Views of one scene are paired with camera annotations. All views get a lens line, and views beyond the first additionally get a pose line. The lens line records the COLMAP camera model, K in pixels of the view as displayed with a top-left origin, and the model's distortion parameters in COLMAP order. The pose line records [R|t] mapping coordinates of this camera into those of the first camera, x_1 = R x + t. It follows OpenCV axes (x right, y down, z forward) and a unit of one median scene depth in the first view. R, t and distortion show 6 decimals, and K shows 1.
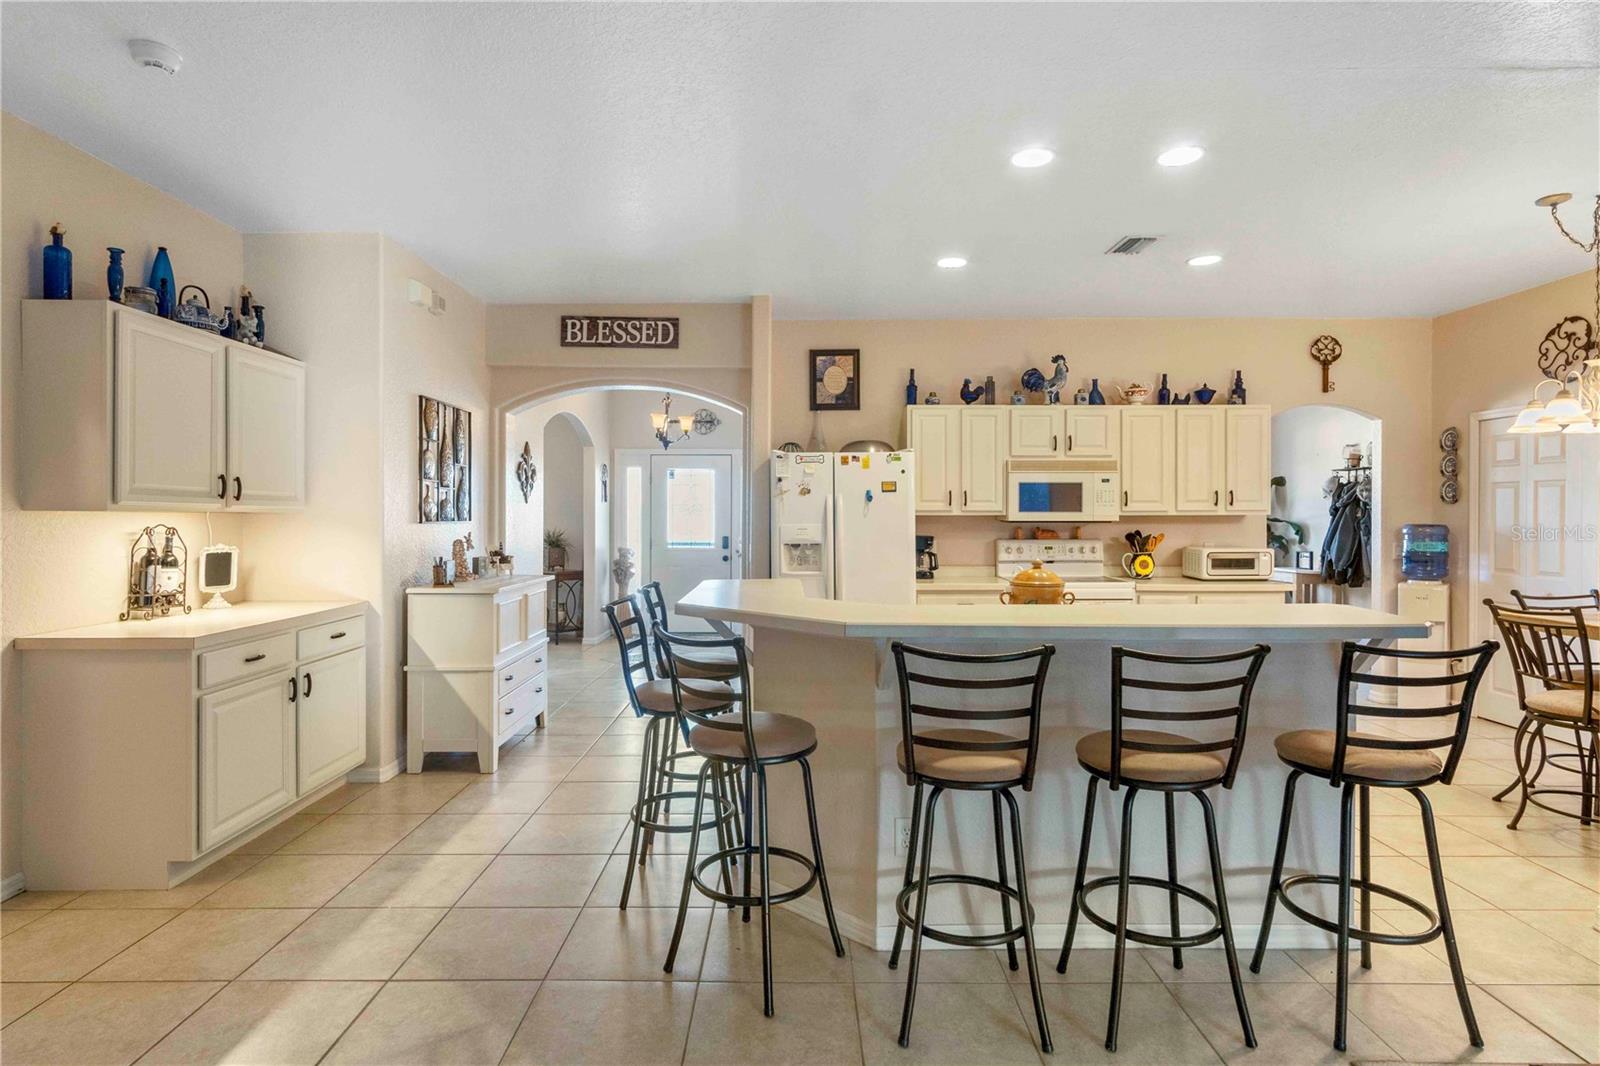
lens RADIAL K [[844.1, 0, 798.0], [0, 844.1, 517.8], [0, 0, 1]] dist [0.004347, 0.002241]
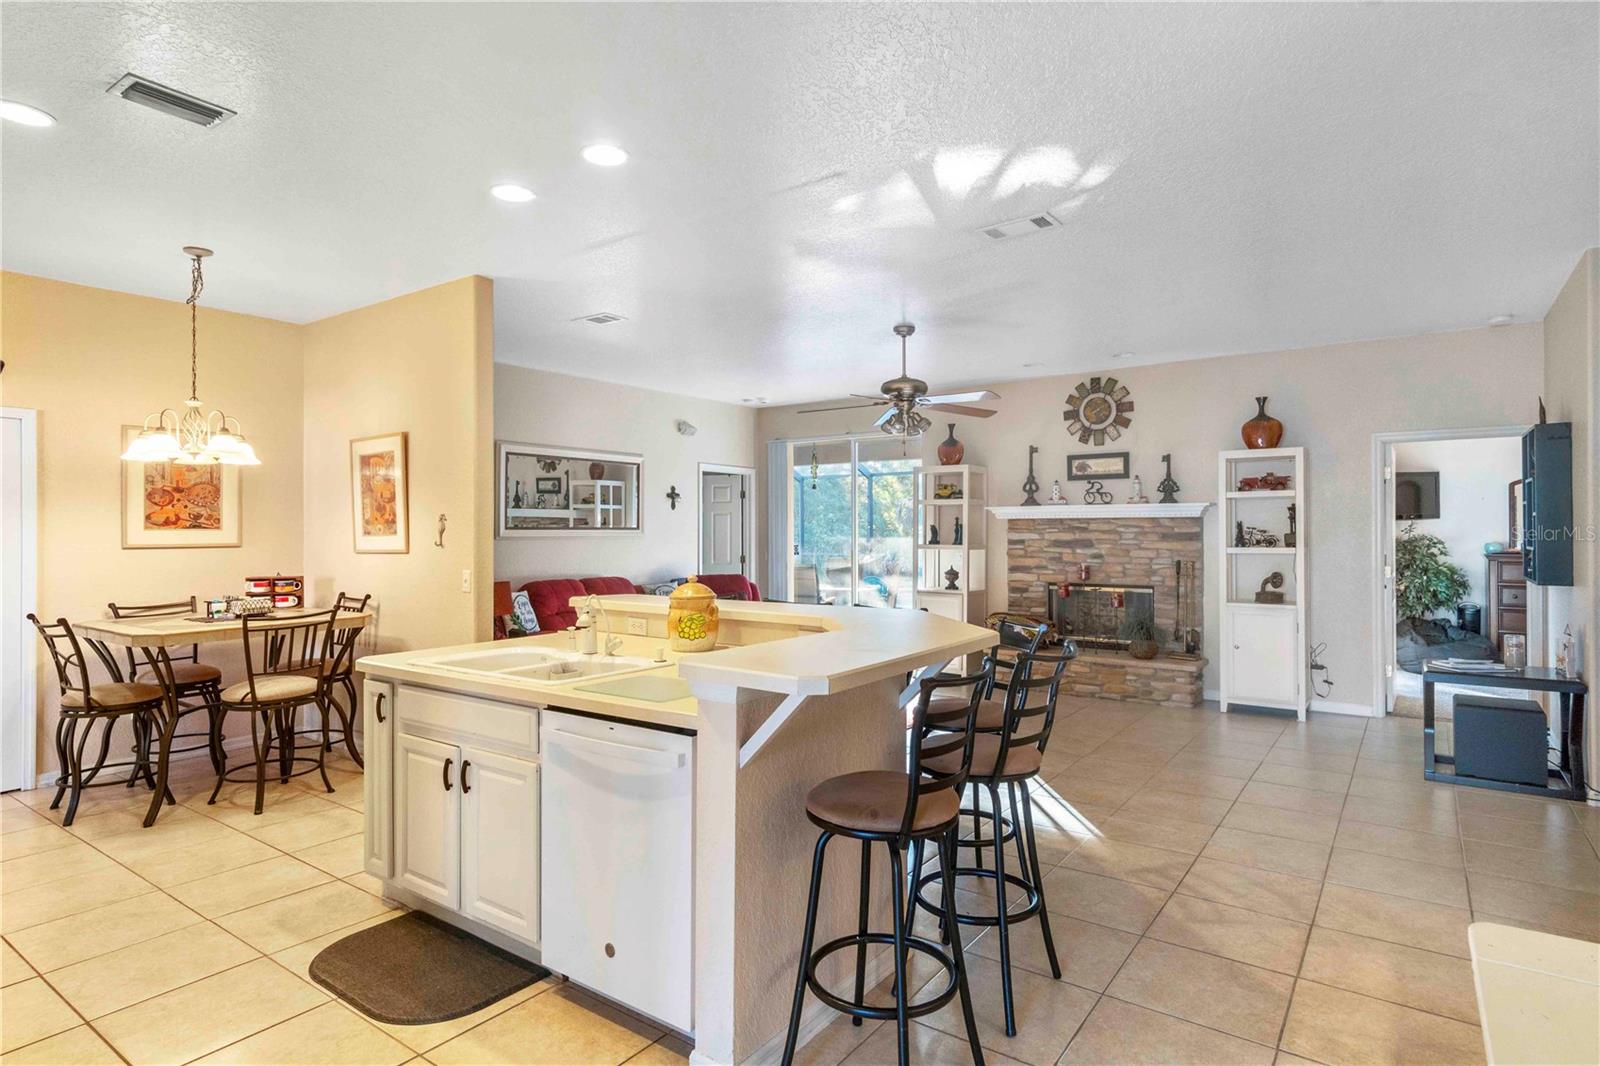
lens RADIAL K [[851.6, 0, 796.7], [0, 851.6, 526.3], [0, 0, 1]] dist [0.005491, 0.001775]
pose [[-0.806397, 0.004723, 0.591356, -0.263740], [0.004484, 0.999988, -0.001873, -0.007349], [-0.591358, 0.001142, -0.806408, 0.954898]]
